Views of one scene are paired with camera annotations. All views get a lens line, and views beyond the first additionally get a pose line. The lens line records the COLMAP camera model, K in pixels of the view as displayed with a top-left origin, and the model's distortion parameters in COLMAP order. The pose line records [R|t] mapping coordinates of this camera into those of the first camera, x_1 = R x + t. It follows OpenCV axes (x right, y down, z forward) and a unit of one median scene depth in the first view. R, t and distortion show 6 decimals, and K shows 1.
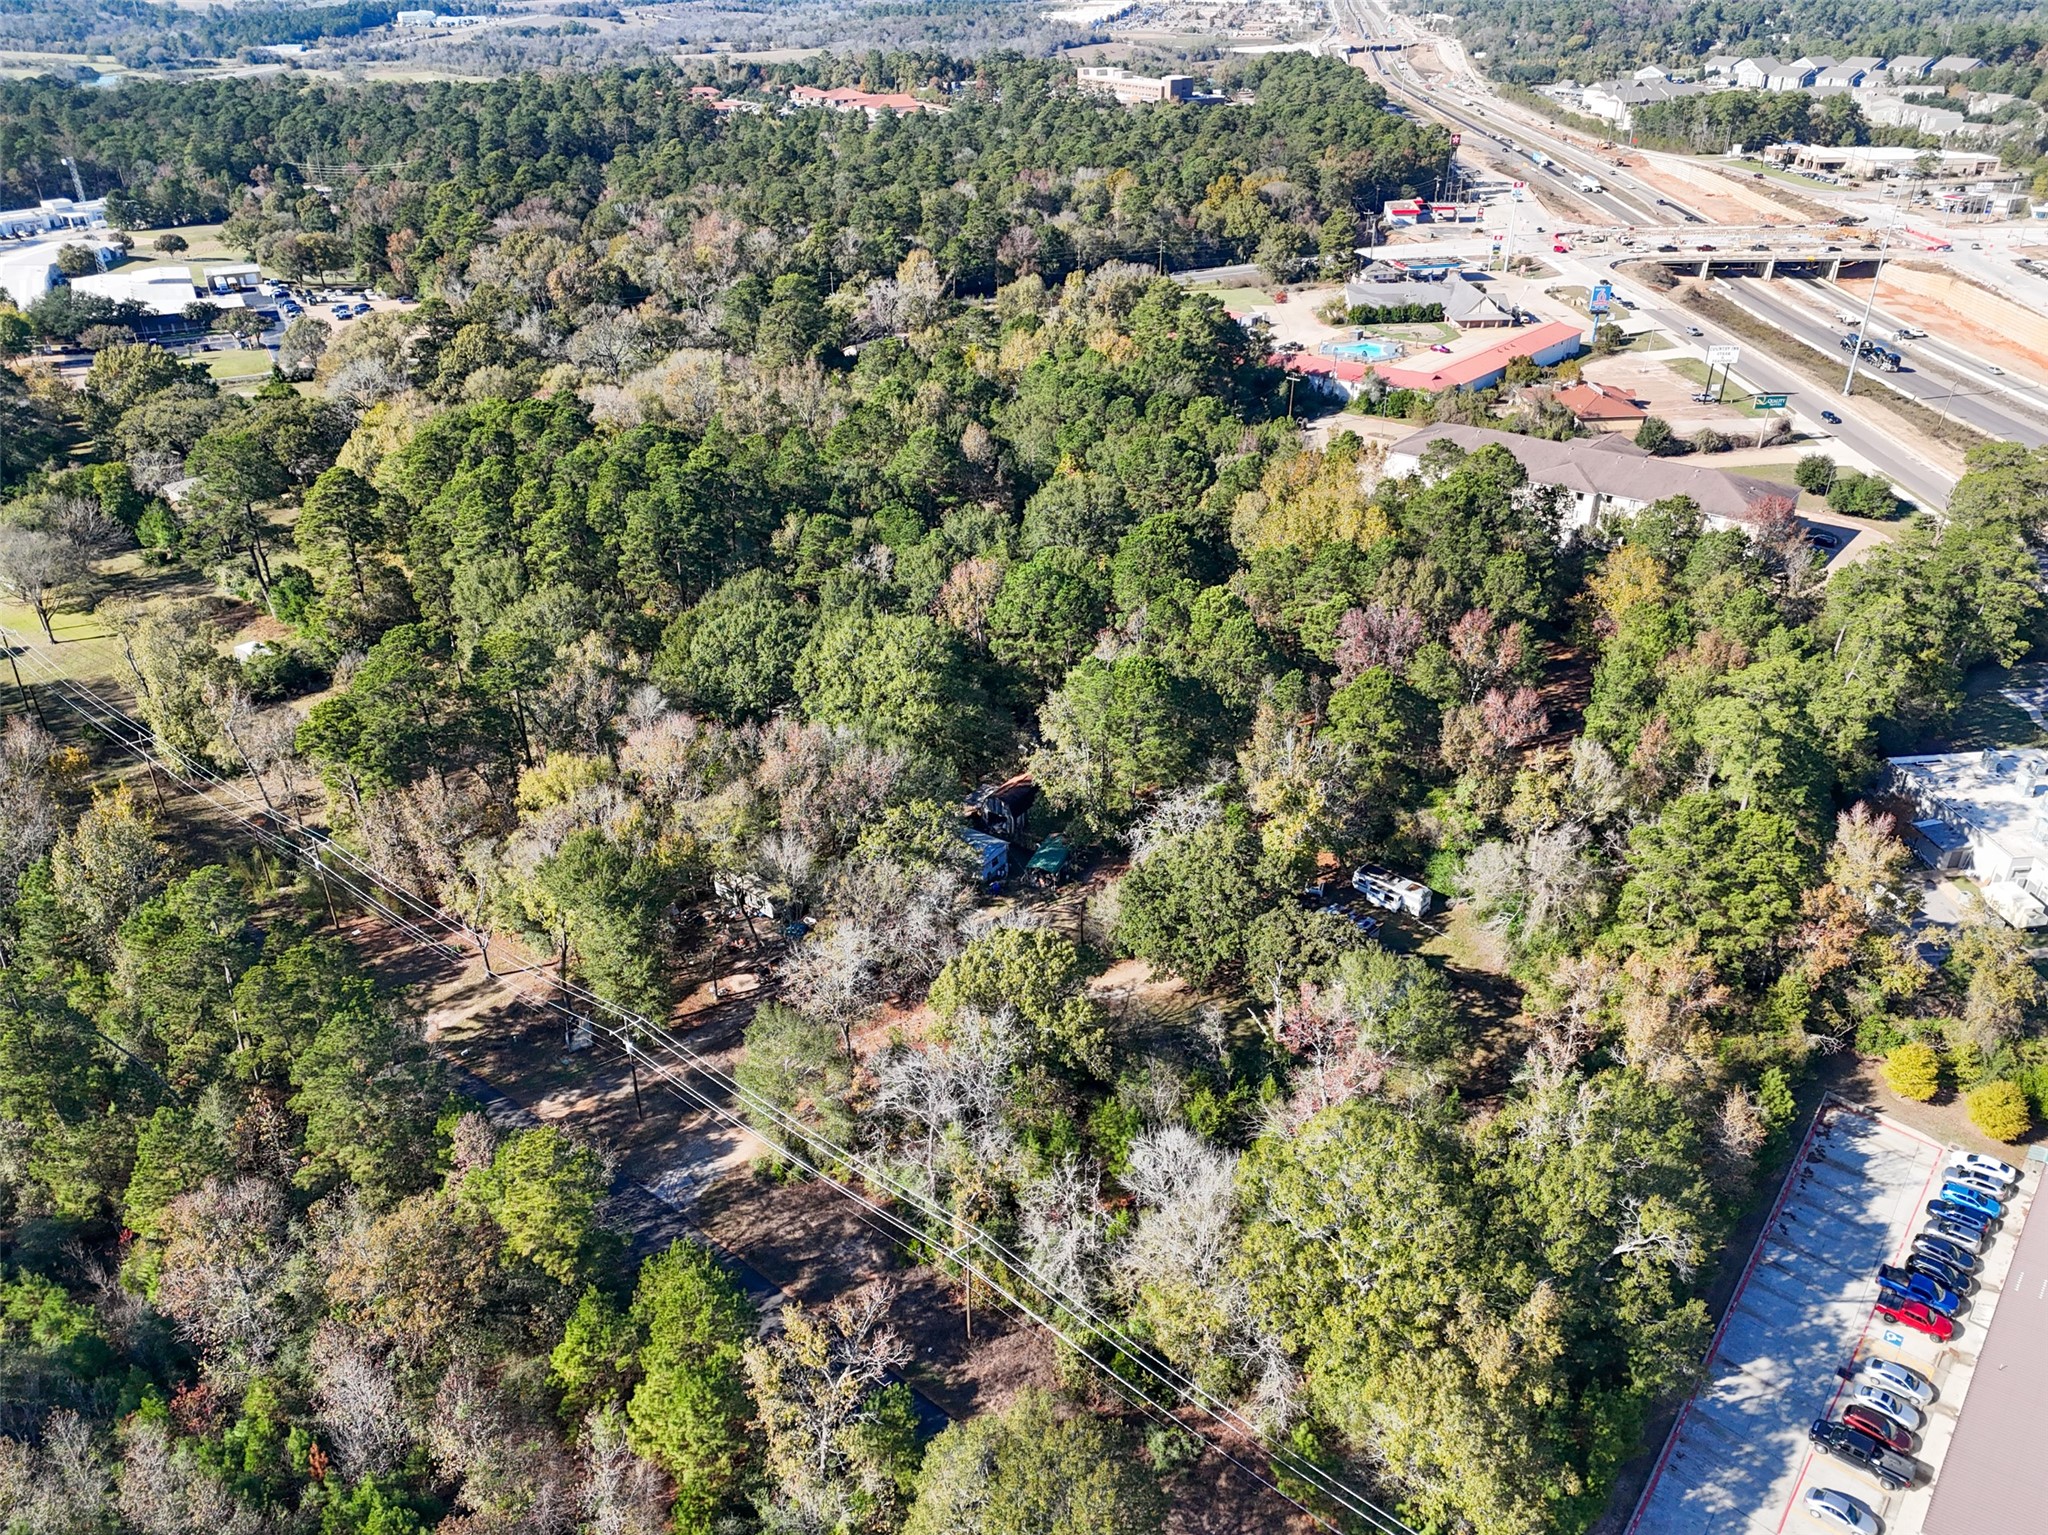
lens RADIAL K [[1489.6, 0, 1021.4], [0, 1489.6, 762.2], [0, 0, 1]] dist [0.074907, -0.064308]
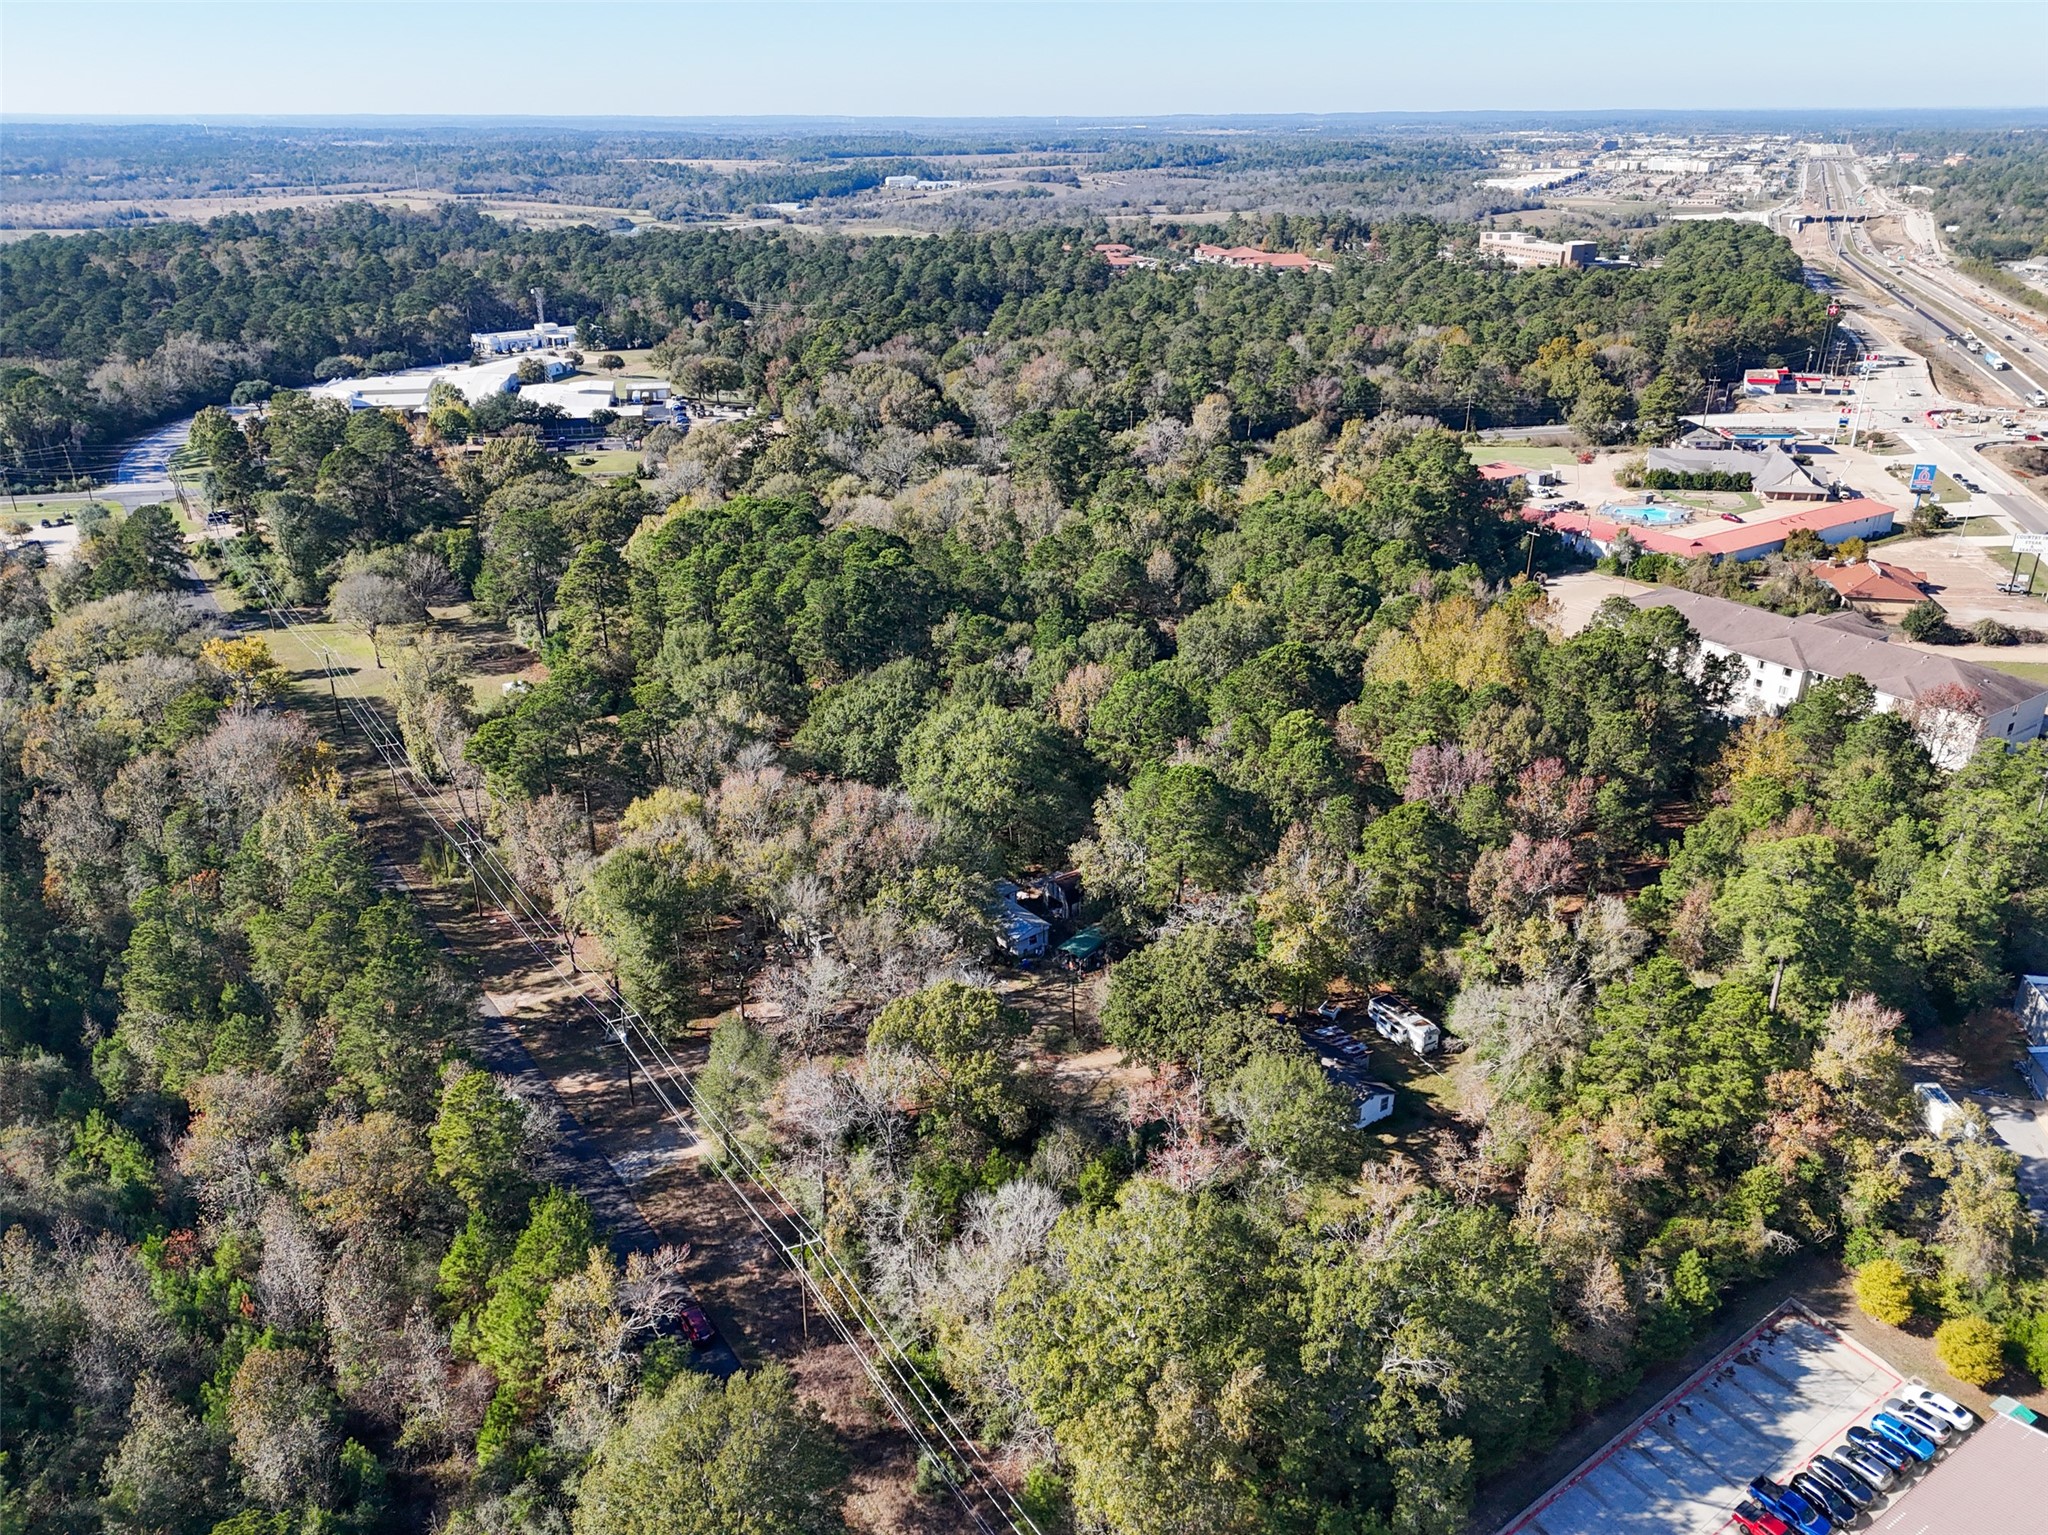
lens RADIAL K [[1489.6, 0, 1023.1], [0, 1489.6, 760.5], [0, 0, 1]] dist [0.074907, -0.064308]
pose [[0.960895, 0.112020, -0.253243, 0.188840], [-0.134769, 0.988088, -0.074288, 0.016606], [0.241905, 0.105512, 0.964546, -0.031204]]
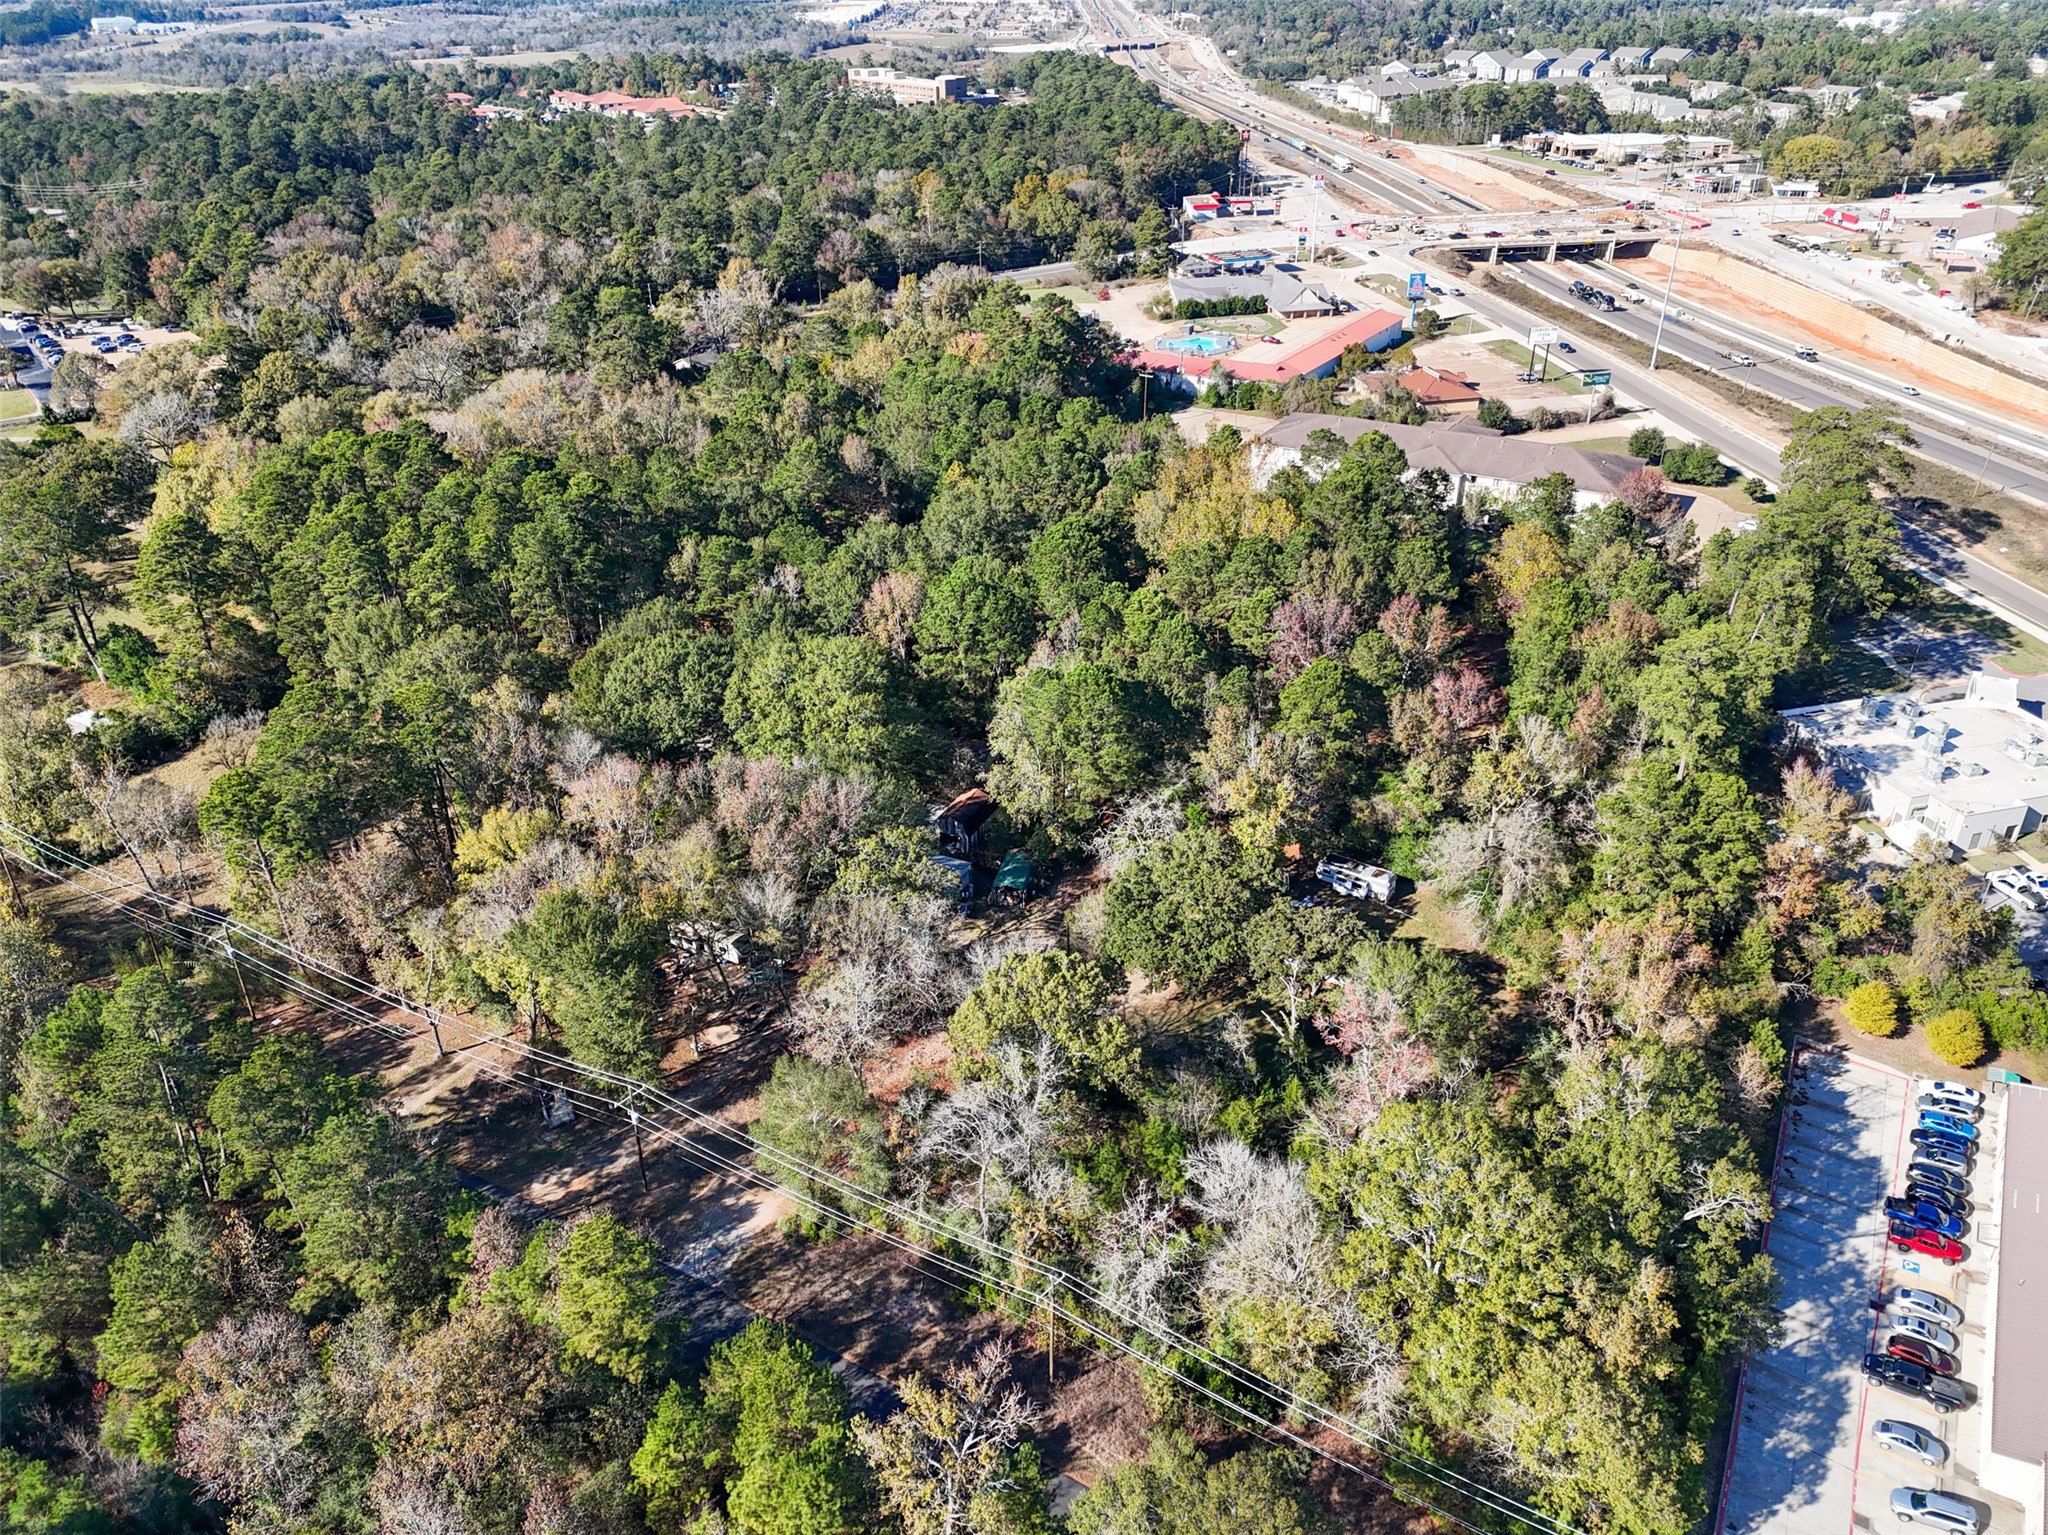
lens RADIAL K [[1489.6, 0, 1019.4], [0, 1489.6, 764.8], [0, 0, 1]] dist [0.074907, -0.064308]
pose [[0.988345, -0.076598, 0.131556, -0.083065], [0.076431, 0.997055, 0.006319, -0.011378], [-0.131652, 0.003810, 0.991289, 0.022336]]
